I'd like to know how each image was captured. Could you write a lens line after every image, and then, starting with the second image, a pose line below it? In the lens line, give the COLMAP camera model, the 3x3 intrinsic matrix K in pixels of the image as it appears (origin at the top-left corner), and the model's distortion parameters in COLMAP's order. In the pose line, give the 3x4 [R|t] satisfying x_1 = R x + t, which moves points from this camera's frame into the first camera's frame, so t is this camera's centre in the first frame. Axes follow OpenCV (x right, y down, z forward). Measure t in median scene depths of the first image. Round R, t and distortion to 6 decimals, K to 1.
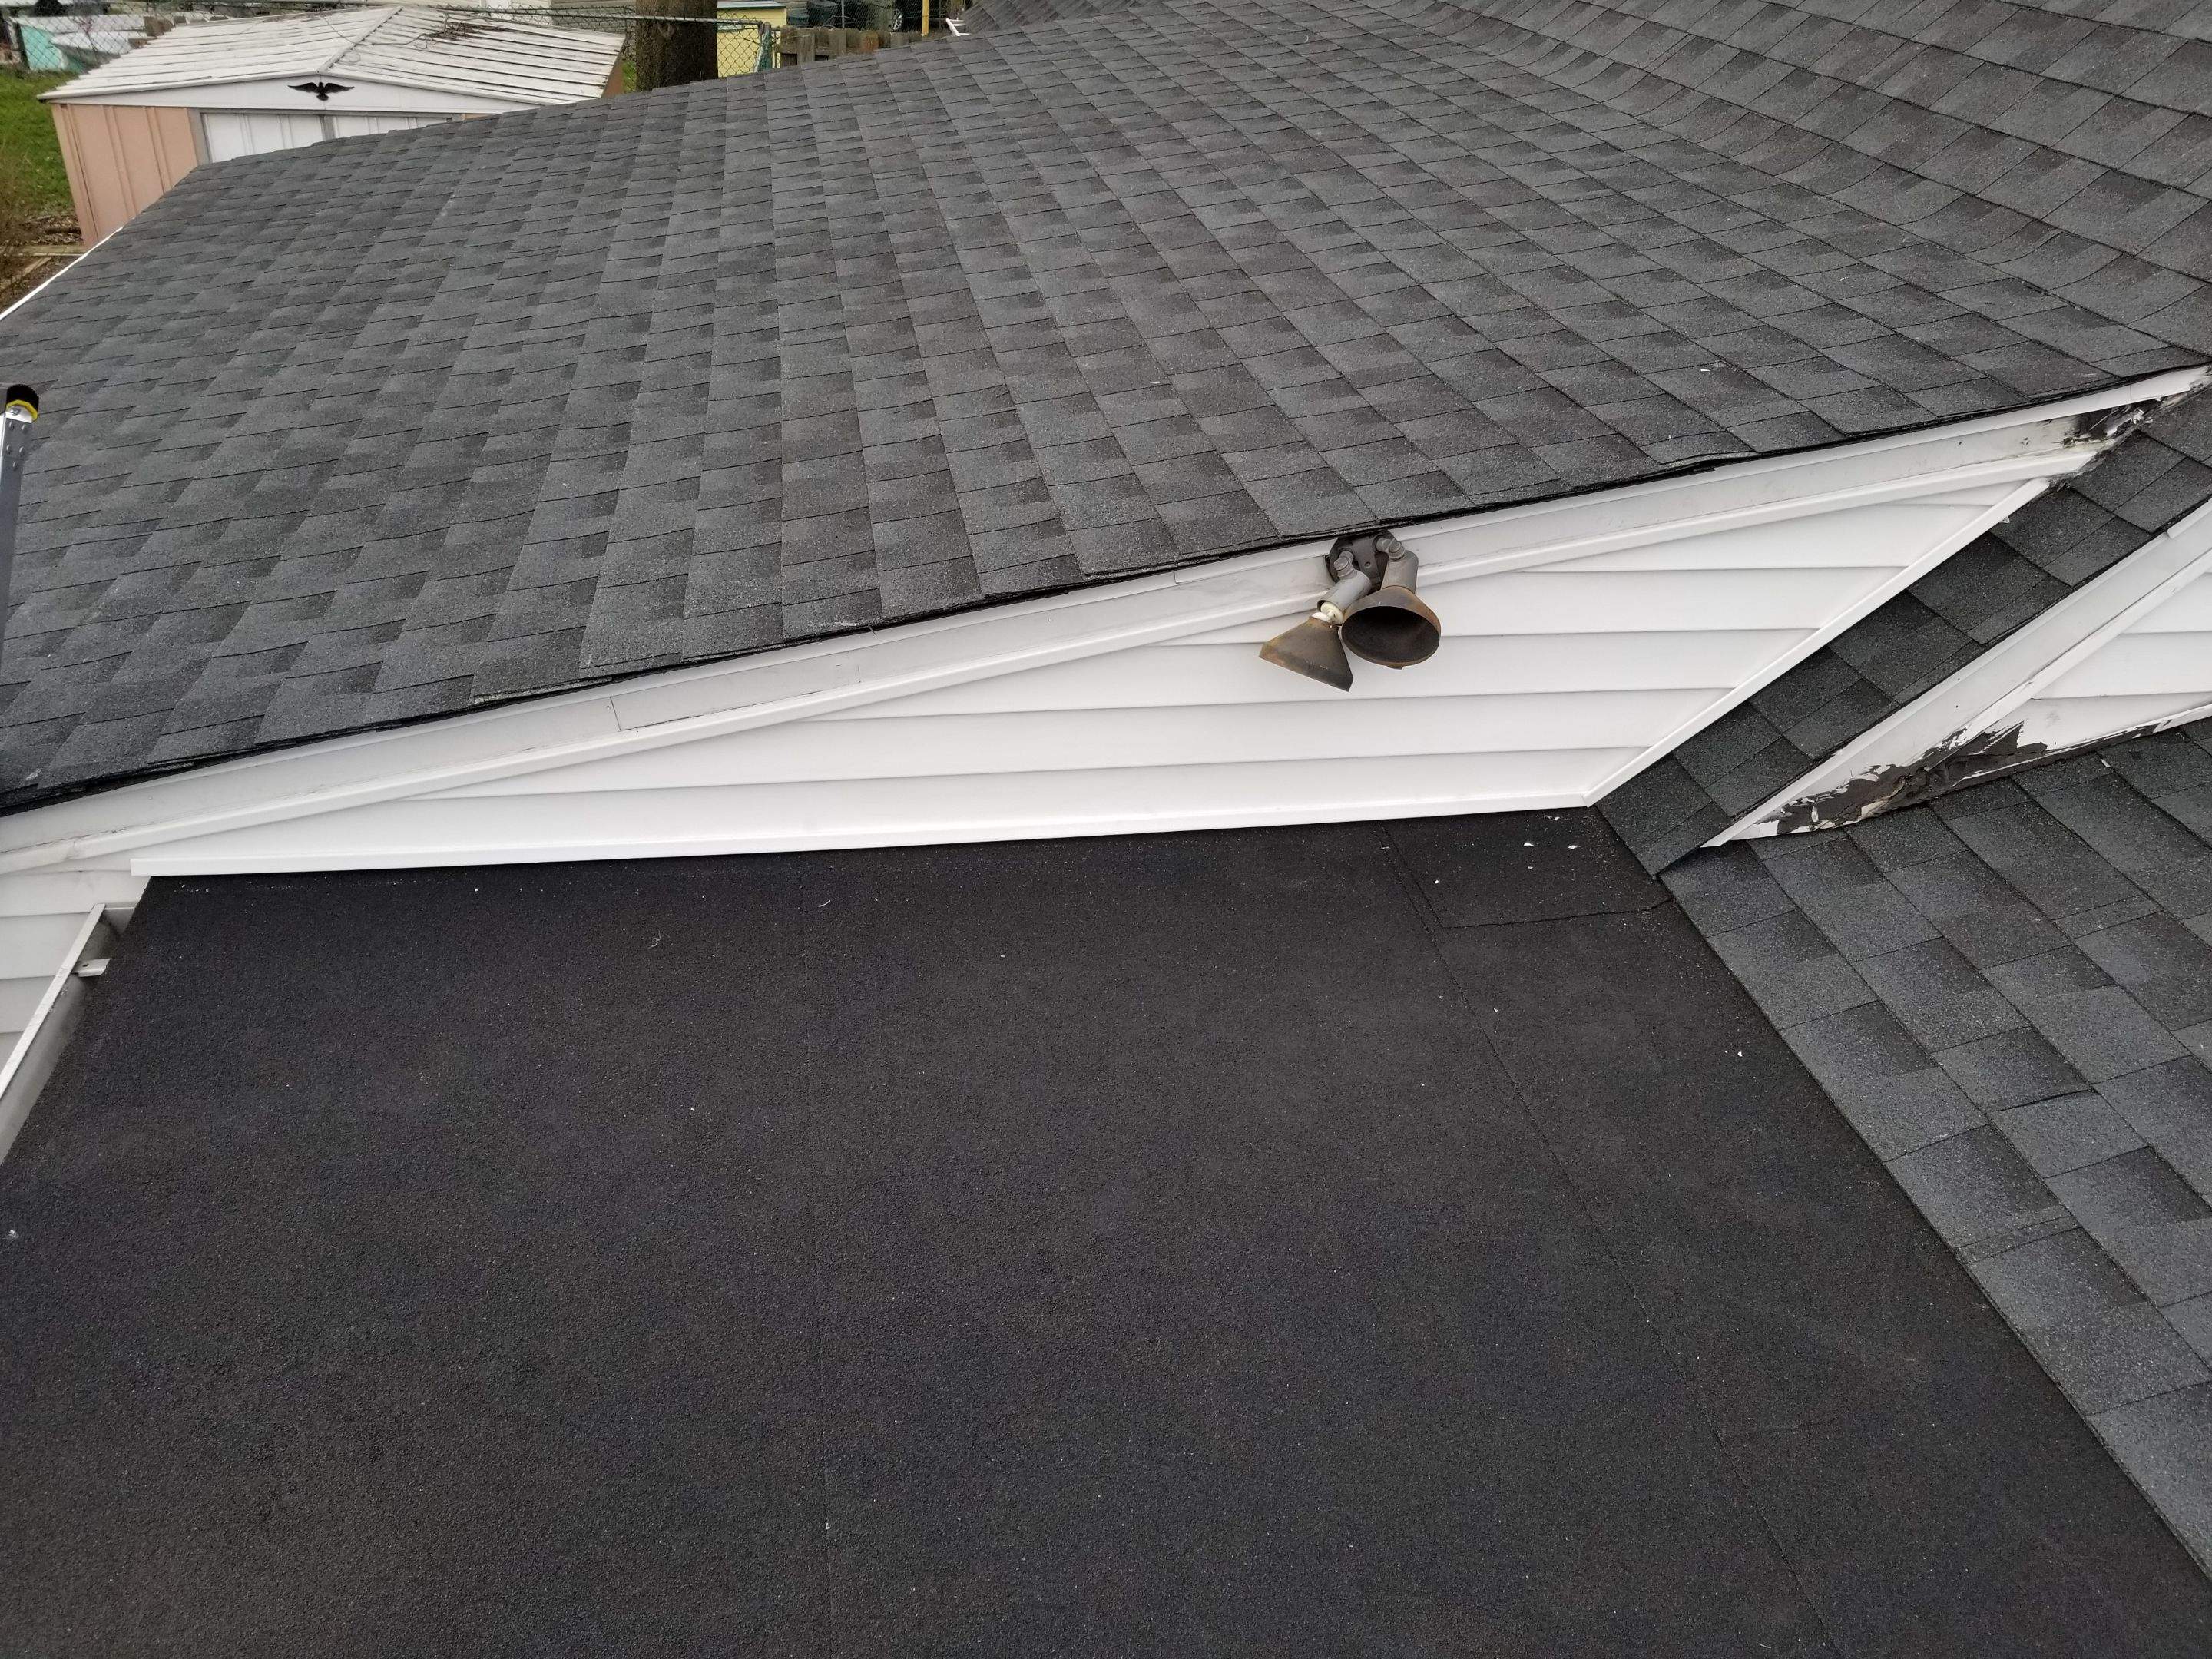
lens RADIAL K [[1726.8, 0, 1106.8], [0, 1726.8, 776.8], [0, 0, 1]] dist [-0.004368, -0.000258]
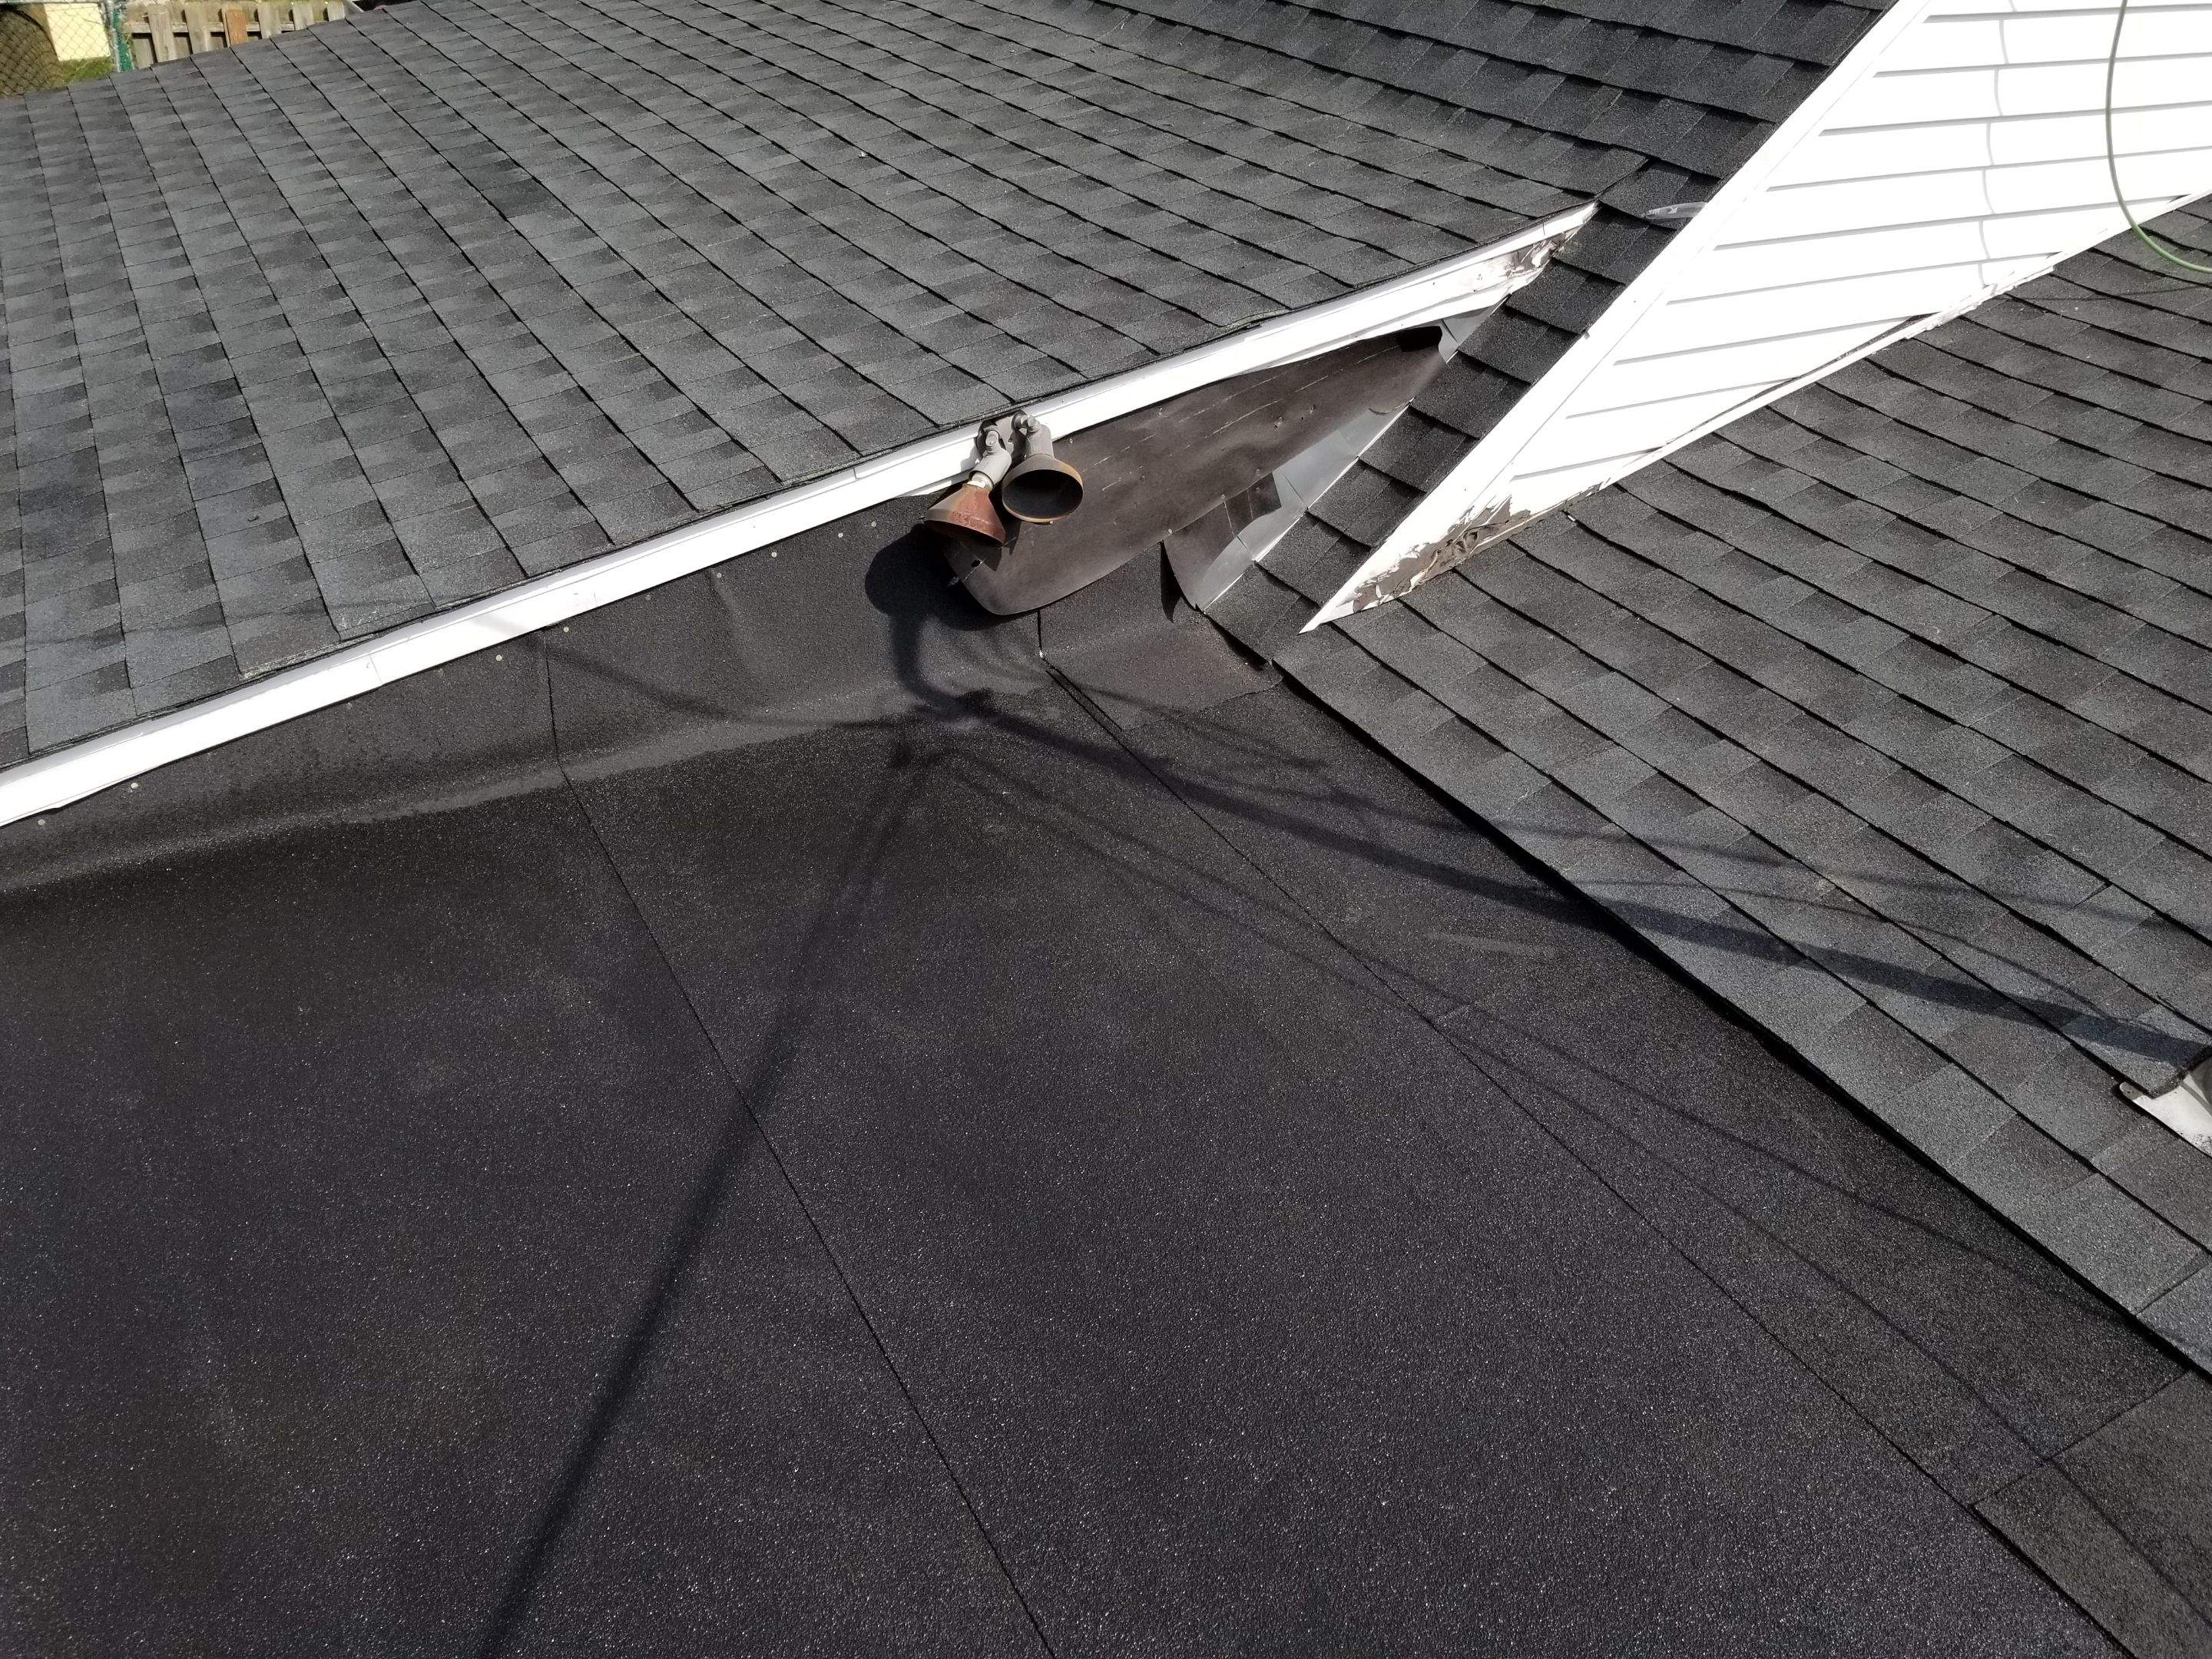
lens RADIAL K [[1715.5, 0, 1098.5], [0, 1715.5, 813.9], [0, 0, 1]] dist [0.002594, -0.013060]
pose [[0.943363, -0.194118, 0.269042, -0.150053], [0.179459, 0.980644, 0.078301, 0.045132], [-0.279034, -0.025585, 0.959940, -0.150957]]
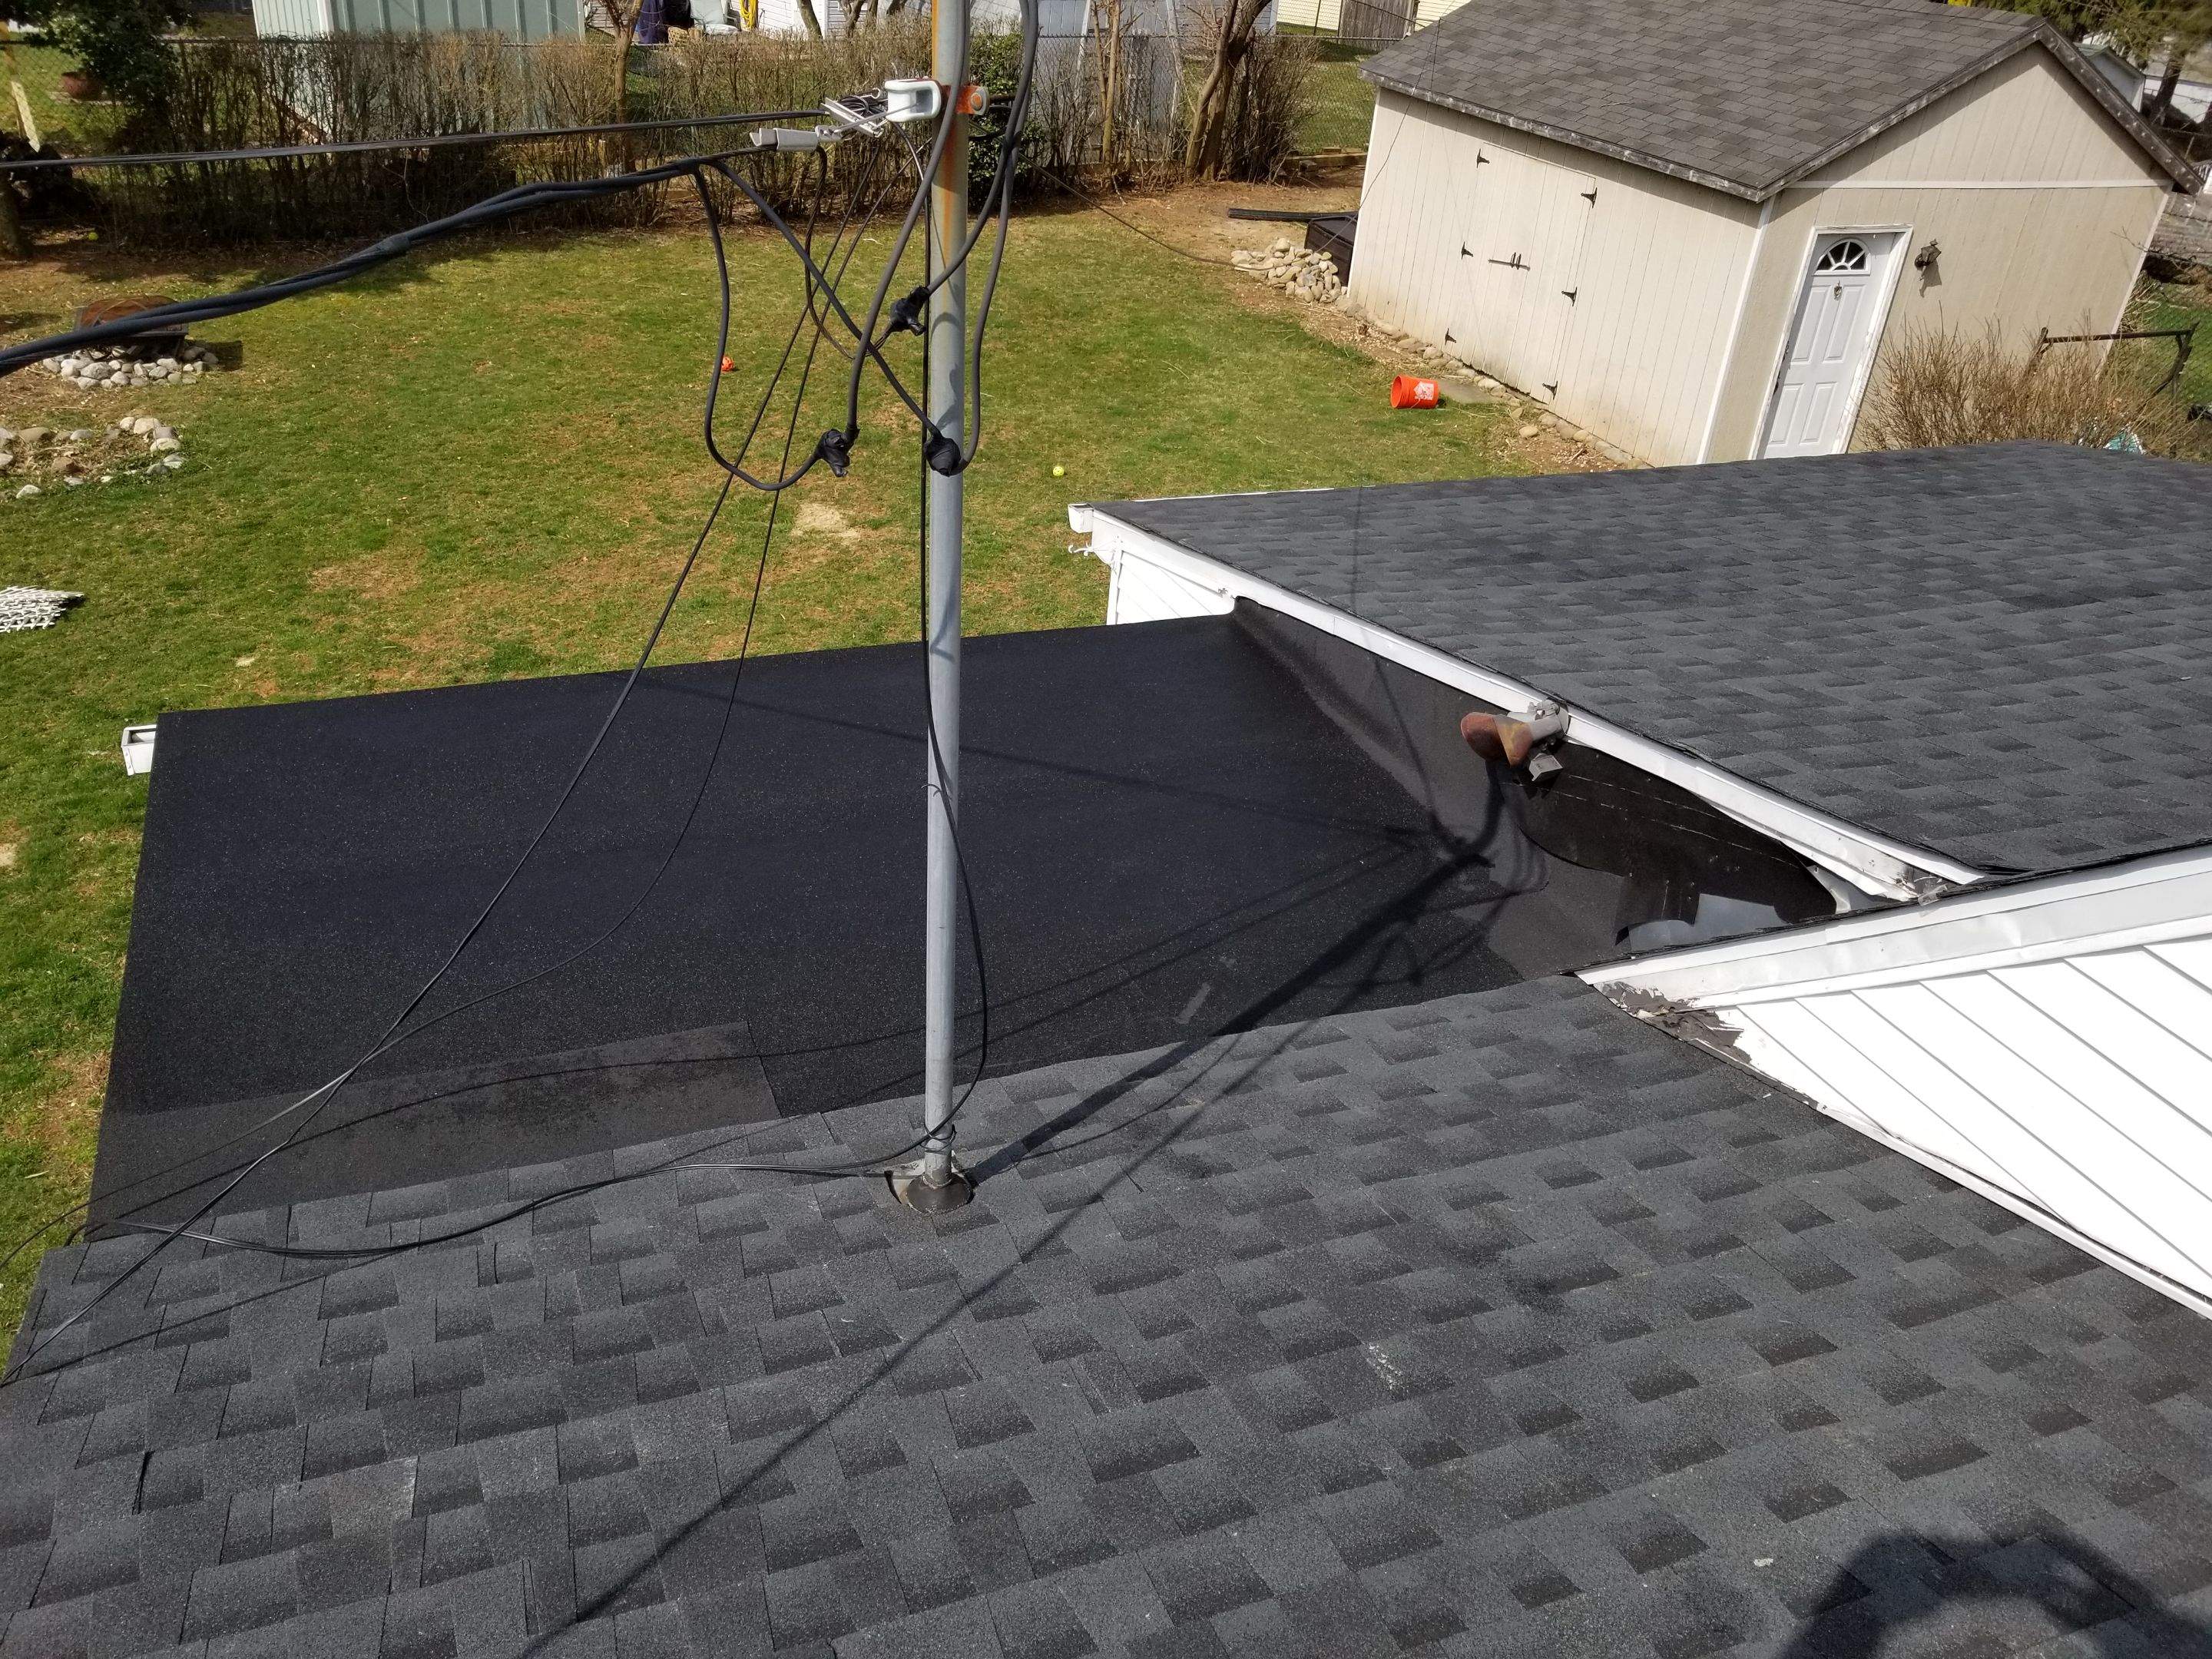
lens RADIAL K [[1725.0, 0, 1051.2], [0, 1725.0, 817.7], [0, 0, 1]] dist [-0.004441, -0.008332]
pose [[0.196347, 0.452788, -0.869730, 1.487723], [-0.535839, 0.792385, 0.291553, -0.260136], [0.821173, 0.408790, 0.398204, -0.047602]]
